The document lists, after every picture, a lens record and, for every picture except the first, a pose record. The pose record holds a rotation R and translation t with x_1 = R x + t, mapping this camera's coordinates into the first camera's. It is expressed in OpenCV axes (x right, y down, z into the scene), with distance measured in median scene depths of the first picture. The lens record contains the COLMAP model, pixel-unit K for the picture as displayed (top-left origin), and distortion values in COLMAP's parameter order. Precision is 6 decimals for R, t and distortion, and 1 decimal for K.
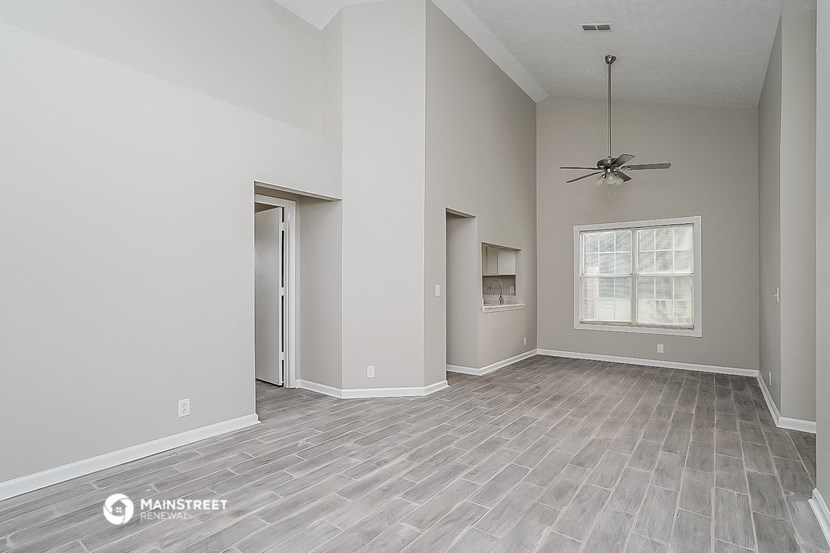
lens RADIAL K [[409.6, 0, 417.4], [0, 409.6, 284.3], [0, 0, 1]] dist [-0.000334, 0.000929]
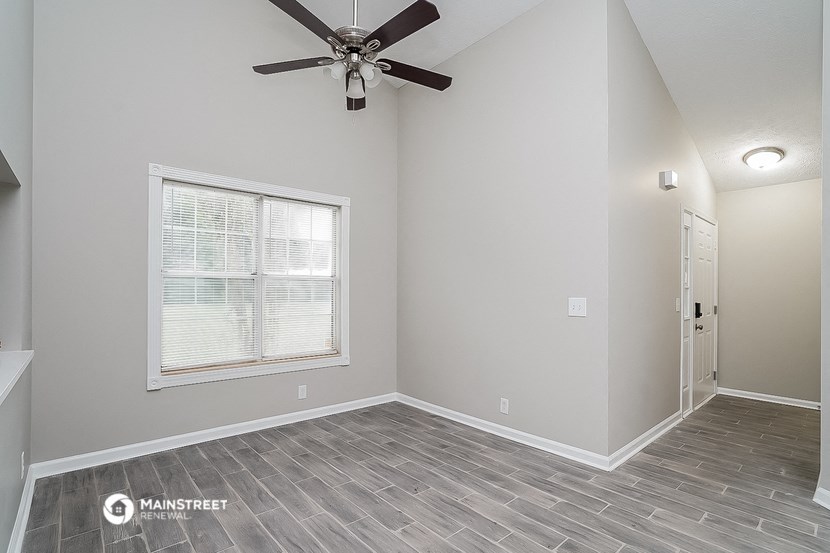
lens RADIAL K [[409.6, 0, 417.4], [0, 409.6, 284.3], [0, 0, 1]] dist [-0.000334, 0.000929]
pose [[0.228160, 0.011166, 0.973560, 0.014958], [0.004491, 0.999912, -0.012520, -0.001802], [-0.973613, 0.007229, 0.228089, 0.683200]]
